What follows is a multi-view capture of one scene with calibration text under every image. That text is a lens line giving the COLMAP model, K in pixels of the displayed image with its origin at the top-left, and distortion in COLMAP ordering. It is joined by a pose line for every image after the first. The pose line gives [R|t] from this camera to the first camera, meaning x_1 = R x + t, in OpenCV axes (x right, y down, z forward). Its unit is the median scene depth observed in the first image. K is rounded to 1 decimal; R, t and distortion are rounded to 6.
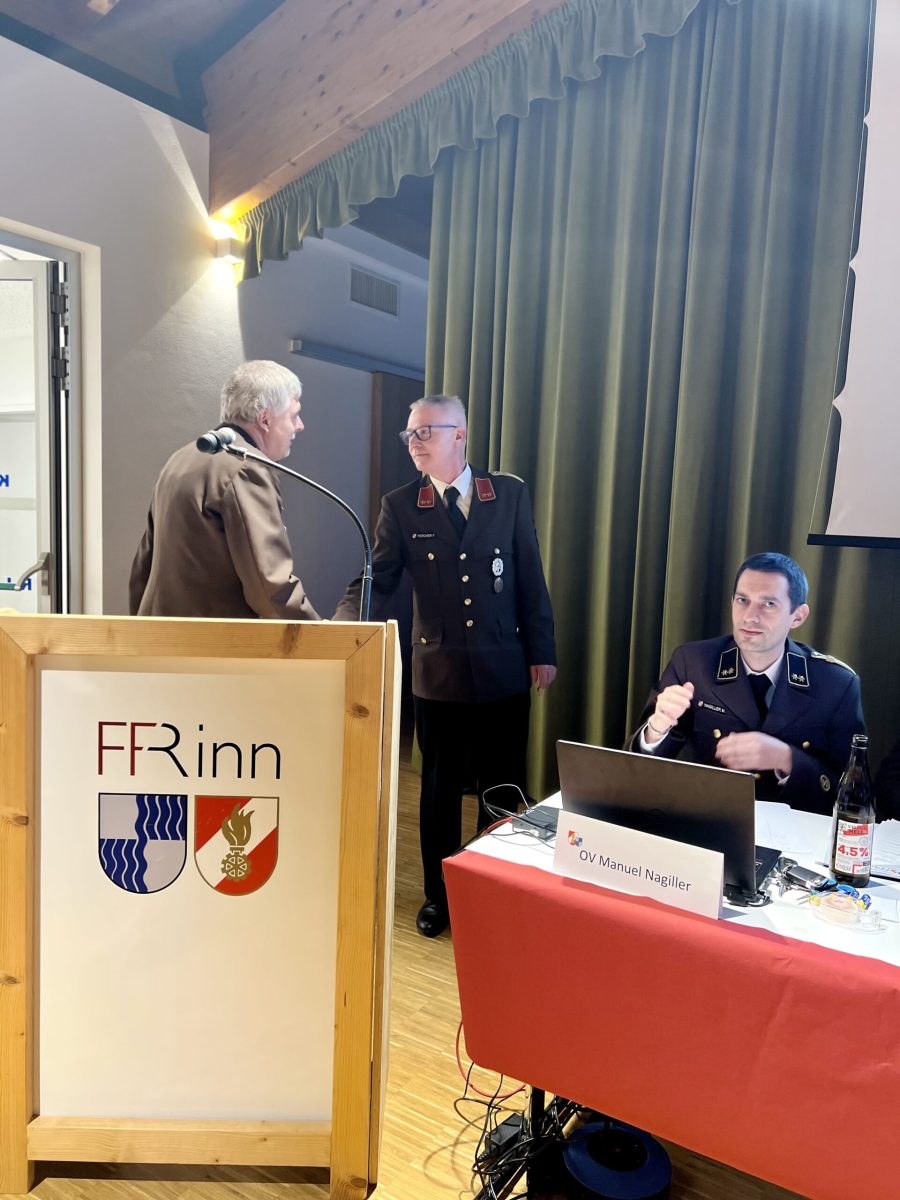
lens RADIAL K [[900.0, 0, 456.1], [0, 900.0, 596.7], [0, 0, 1]] dist [0.053177, -0.055284]
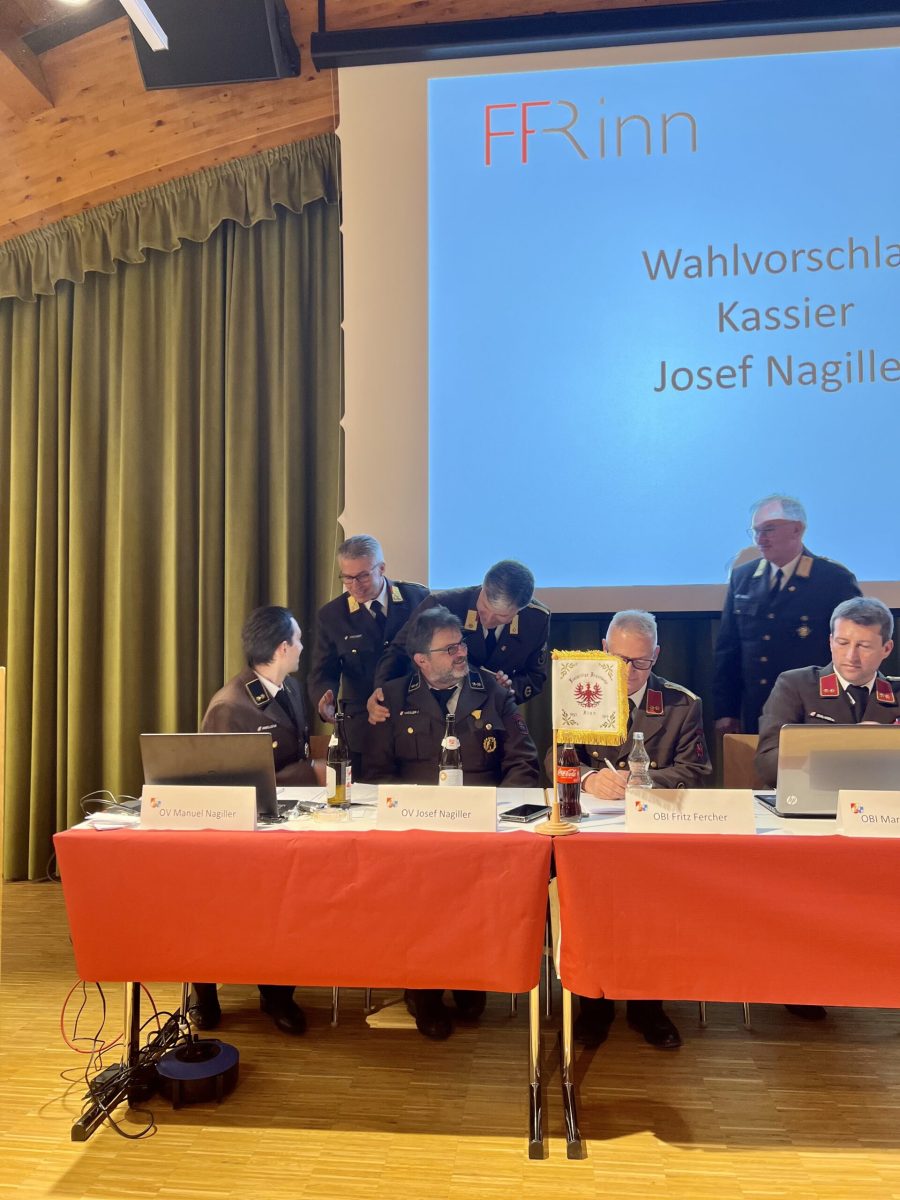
lens RADIAL K [[900.0, 0, 452.8], [0, 900.0, 605.3], [0, 0, 1]] dist [0.053177, -0.055284]
pose [[0.893717, -0.027751, 0.447771, -0.070632], [0.085721, 0.990259, -0.109721, 0.133431], [-0.440365, 0.136443, 0.887391, -0.449642]]
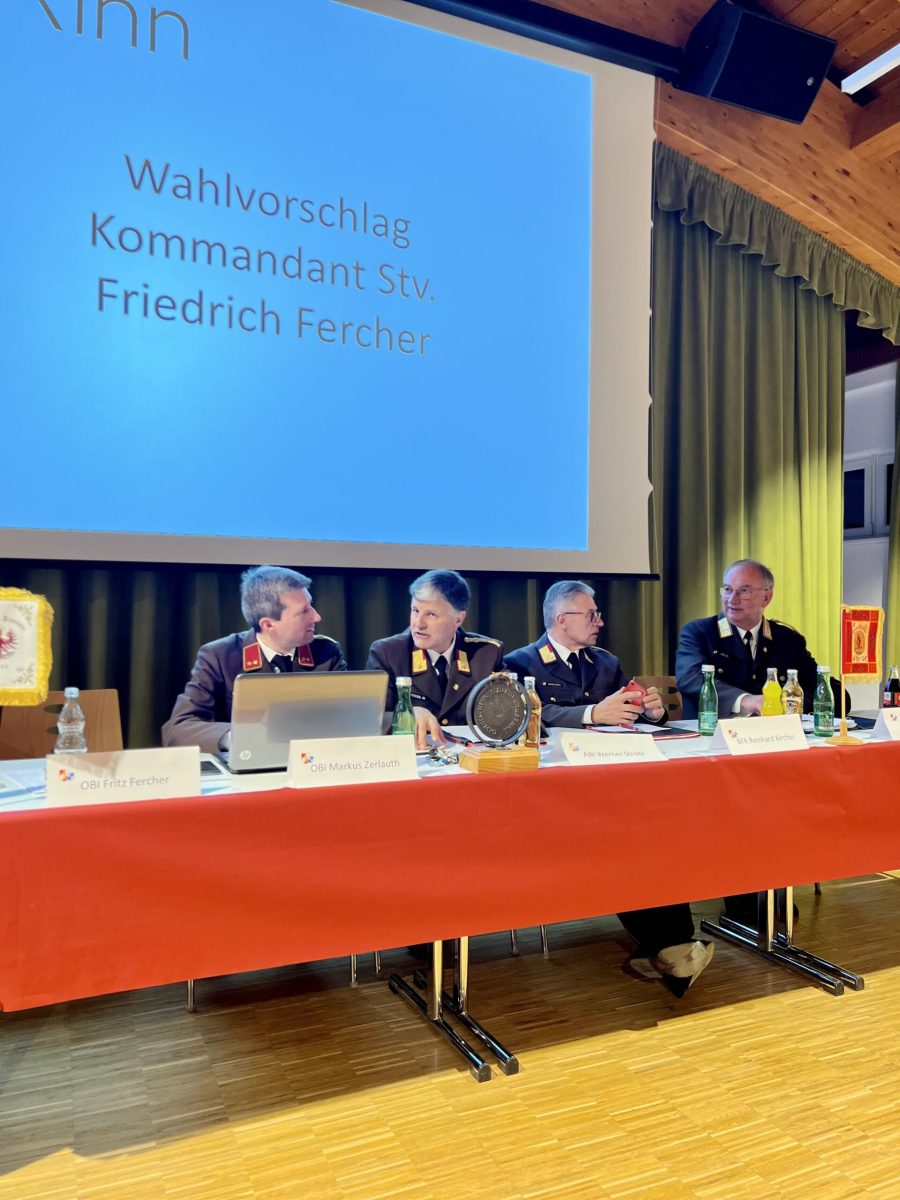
lens RADIAL K [[900.0, 0, 448.0], [0, 900.0, 607.4], [0, 0, 1]] dist [0.053177, -0.055284]
pose [[0.557068, -0.033101, 0.829807, 0.083242], [0.094727, 0.995216, -0.023894, 0.164974], [-0.825047, 0.091916, 0.557539, -0.392451]]
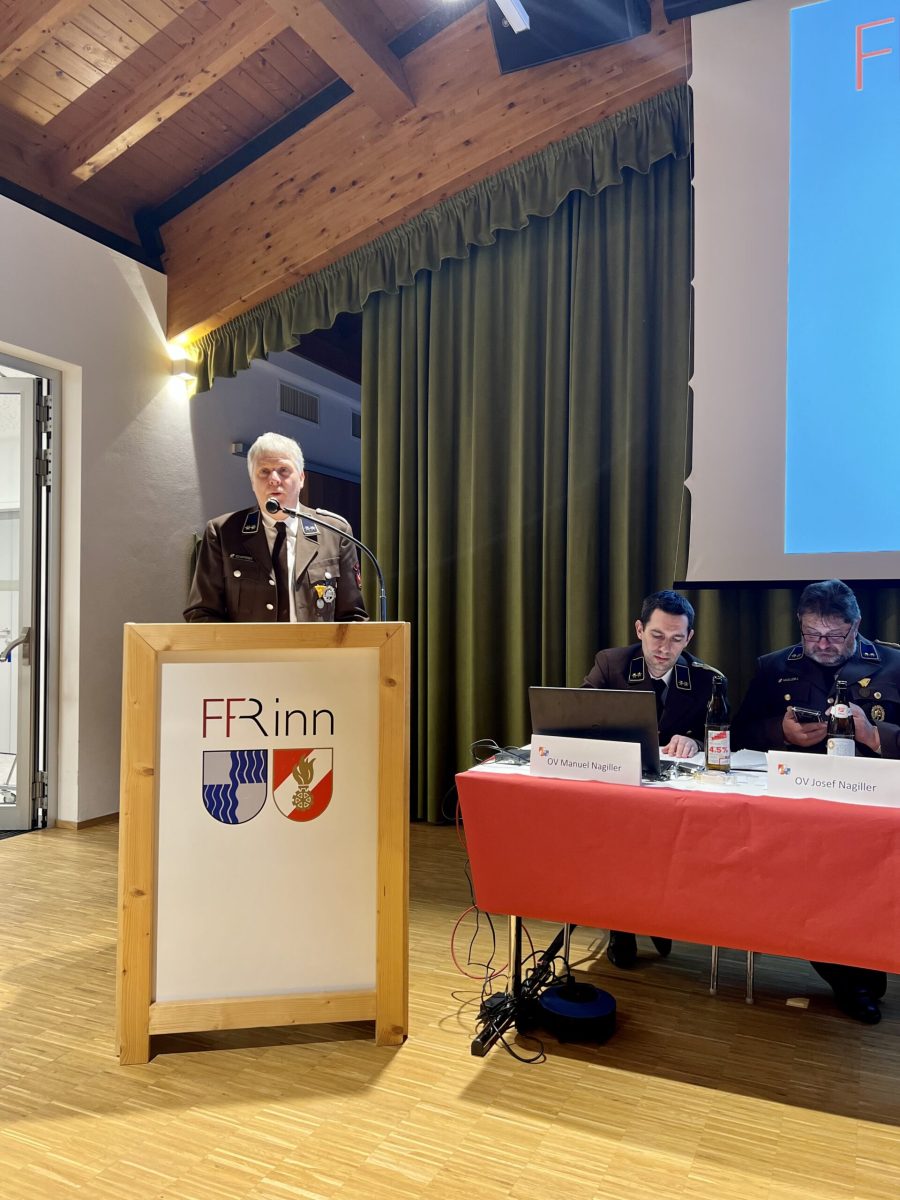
lens RADIAL K [[900.0, 0, 452.0], [0, 900.0, 602.5], [0, 0, 1]] dist [0.053177, -0.055284]
pose [[0.990349, -0.030433, 0.135210, -0.187117], [0.044882, 0.993444, -0.105141, 0.145911], [-0.131124, 0.110195, 0.985223, -0.426590]]
